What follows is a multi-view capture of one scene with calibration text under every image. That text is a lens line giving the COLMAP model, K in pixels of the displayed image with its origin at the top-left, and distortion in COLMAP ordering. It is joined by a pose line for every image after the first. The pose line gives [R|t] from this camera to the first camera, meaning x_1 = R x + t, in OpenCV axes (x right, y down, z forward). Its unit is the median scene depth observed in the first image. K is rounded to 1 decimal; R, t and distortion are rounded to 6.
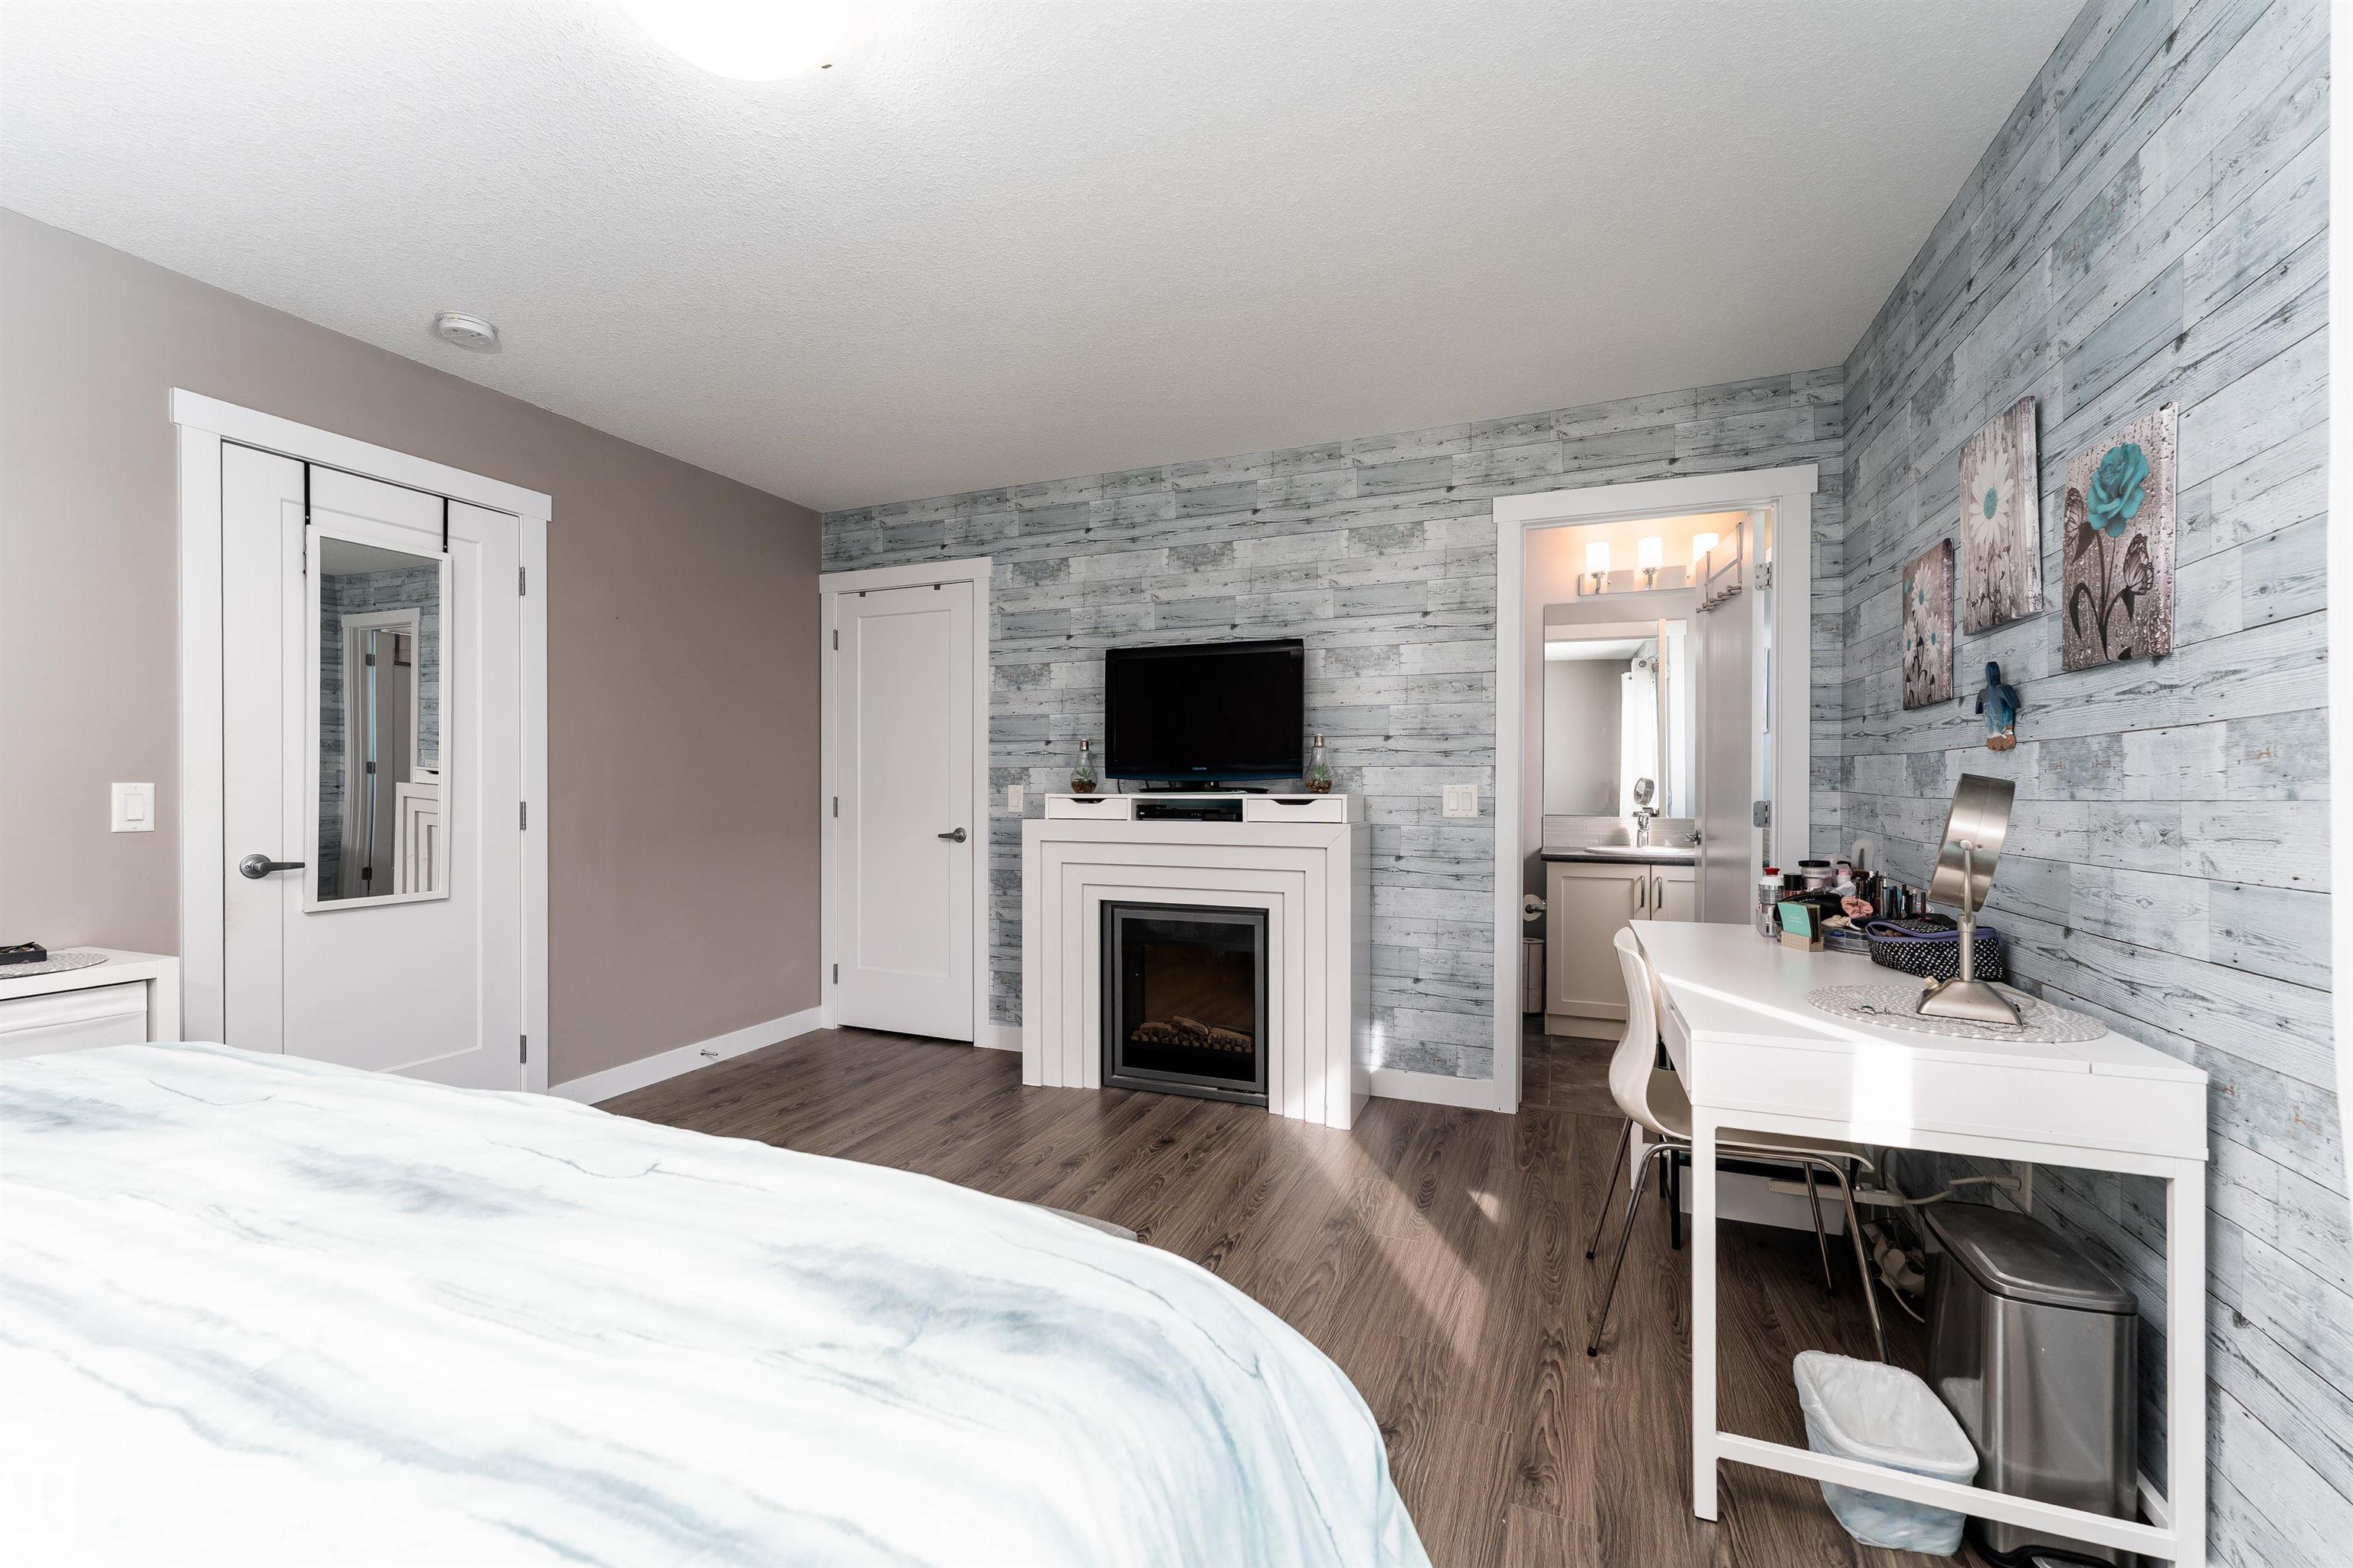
lens RADIAL K [[946.4, 0, 1167.6], [0, 946.4, 790.1], [0, 0, 1]] dist [-0.000471, -0.000147]
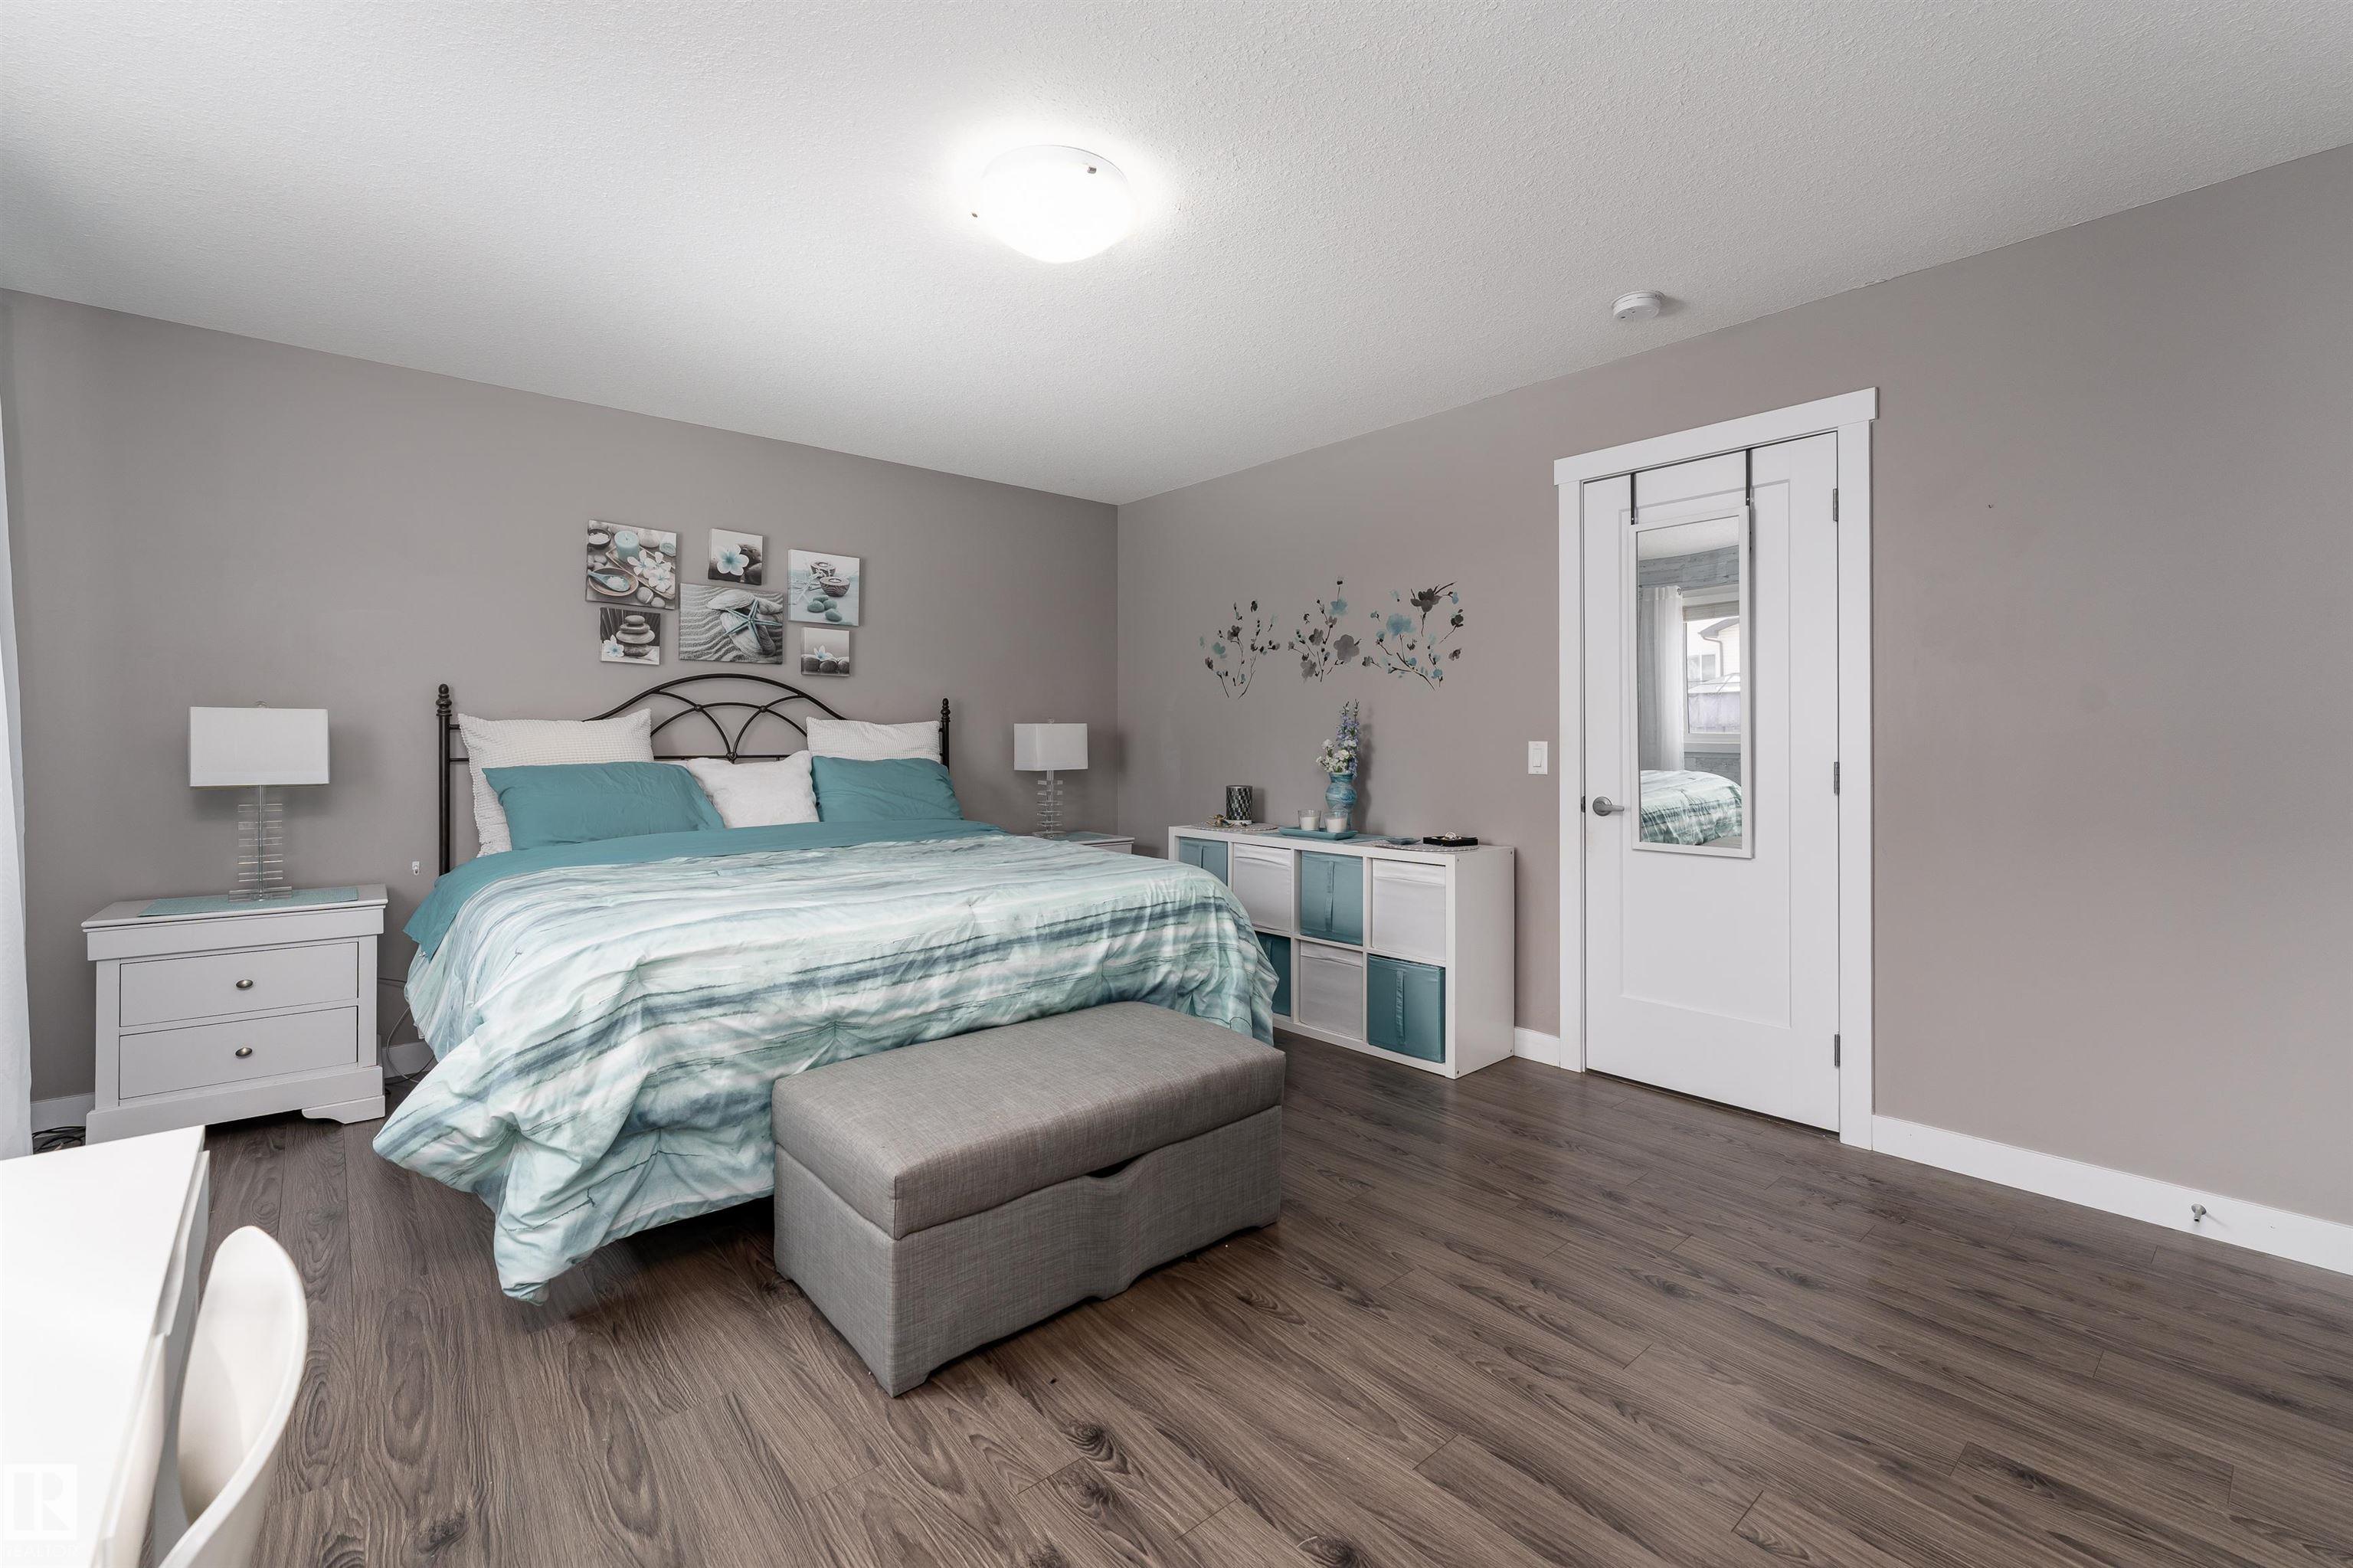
lens RADIAL K [[992.5, 0, 1175.3], [0, 992.5, 748.2], [0, 0, 1]] dist [0.001567, -0.000290]
pose [[-0.451670, 0.003997, -0.892176, 0.348925], [-0.004099, 0.999970, 0.006555, -0.003181], [0.892175, 0.006617, -0.451641, 0.774785]]
